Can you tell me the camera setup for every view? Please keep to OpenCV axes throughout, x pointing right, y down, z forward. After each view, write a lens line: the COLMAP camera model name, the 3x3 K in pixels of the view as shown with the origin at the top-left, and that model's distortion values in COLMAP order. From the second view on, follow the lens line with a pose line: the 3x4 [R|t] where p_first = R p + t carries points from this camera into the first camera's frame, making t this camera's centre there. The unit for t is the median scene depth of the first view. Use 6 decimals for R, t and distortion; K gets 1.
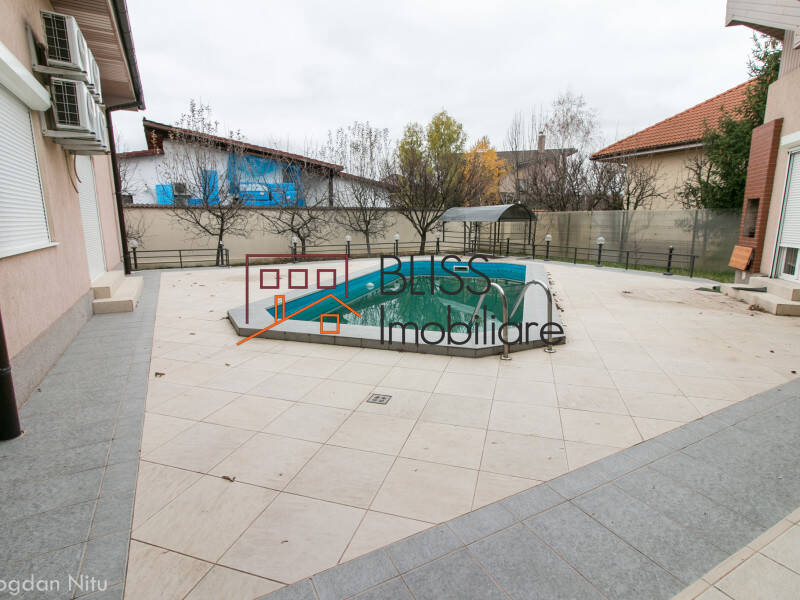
lens RADIAL K [[404.9, 0, 402.1], [0, 404.9, 293.7], [0, 0, 1]] dist [0.003238, 0.000607]
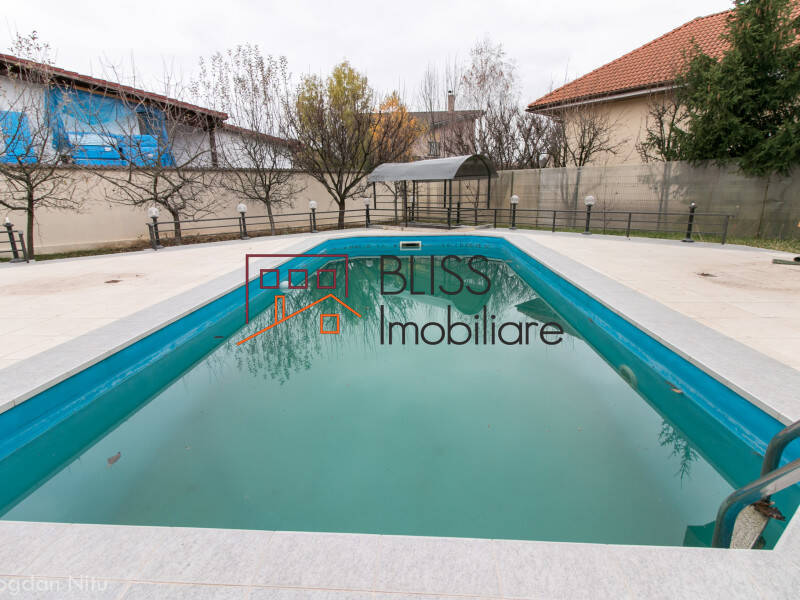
lens RADIAL K [[404.9, 0, 402.1], [0, 404.9, 293.7], [0, 0, 1]] dist [0.003238, 0.000607]
pose [[0.972405, -0.075967, 0.220585, -0.022692], [0.060319, 0.995217, 0.076837, -0.020773], [-0.225367, -0.061411, 0.972337, 0.190256]]
